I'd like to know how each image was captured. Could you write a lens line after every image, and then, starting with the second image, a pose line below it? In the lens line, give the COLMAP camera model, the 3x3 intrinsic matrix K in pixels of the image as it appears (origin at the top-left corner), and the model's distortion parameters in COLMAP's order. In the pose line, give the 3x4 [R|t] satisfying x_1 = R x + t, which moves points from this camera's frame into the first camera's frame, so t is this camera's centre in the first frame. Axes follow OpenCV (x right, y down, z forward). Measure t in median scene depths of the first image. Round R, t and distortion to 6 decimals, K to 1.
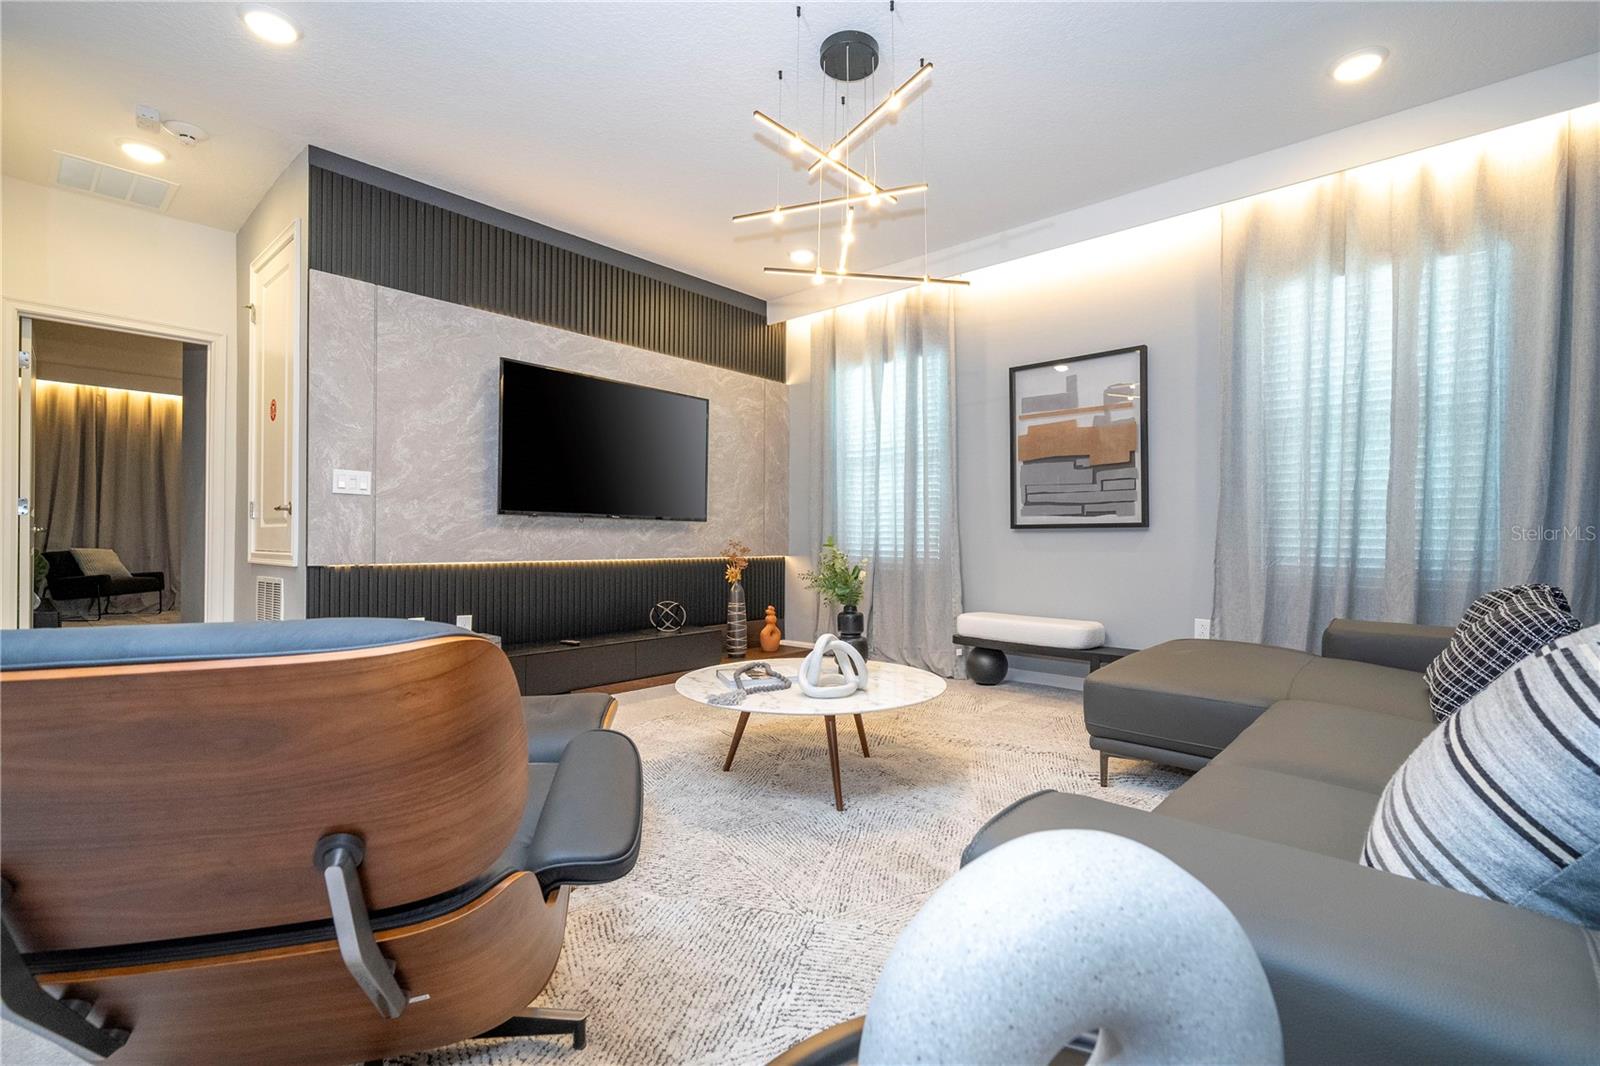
lens RADIAL K [[717.4, 0, 806.3], [0, 717.4, 537.9], [0, 0, 1]] dist [-0.001862, 0.000132]
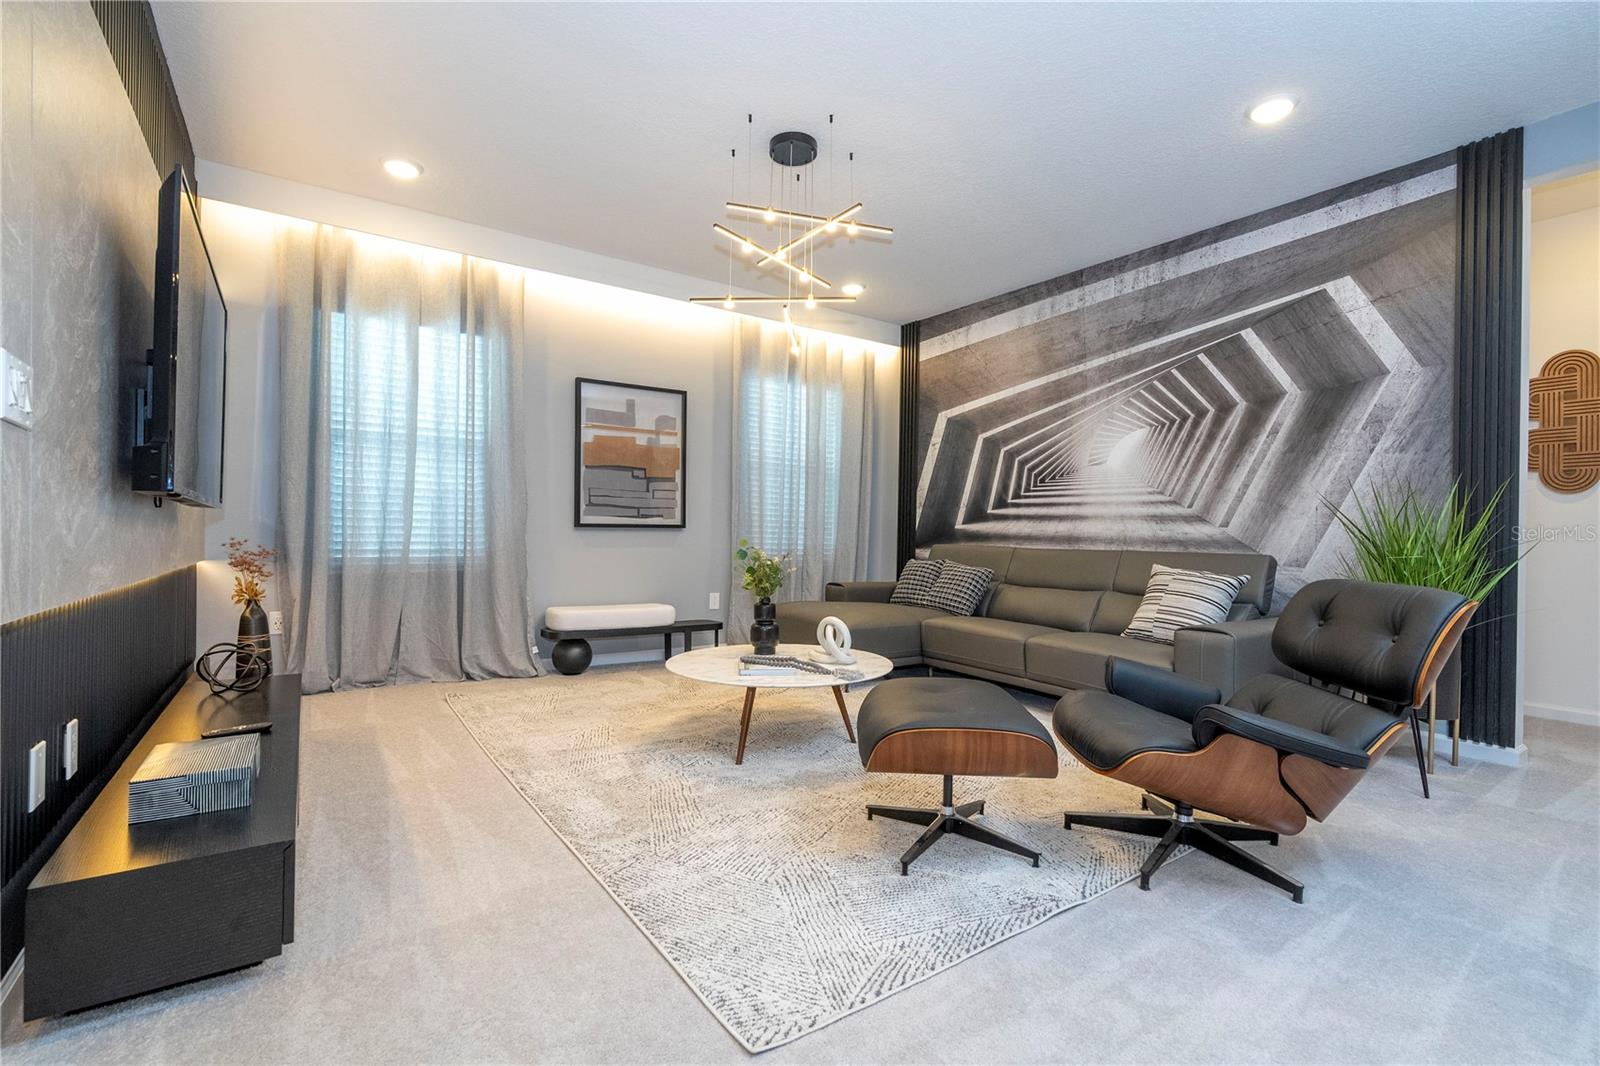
lens RADIAL K [[717.4, 0, 796.3], [0, 717.4, 532.5], [0, 0, 1]] dist [-0.001862, 0.000132]
pose [[0.219310, -0.003442, 0.975649, -0.776757], [-0.007465, 0.999959, 0.005206, -0.014738], [-0.975627, -0.008425, 0.219275, 0.498490]]
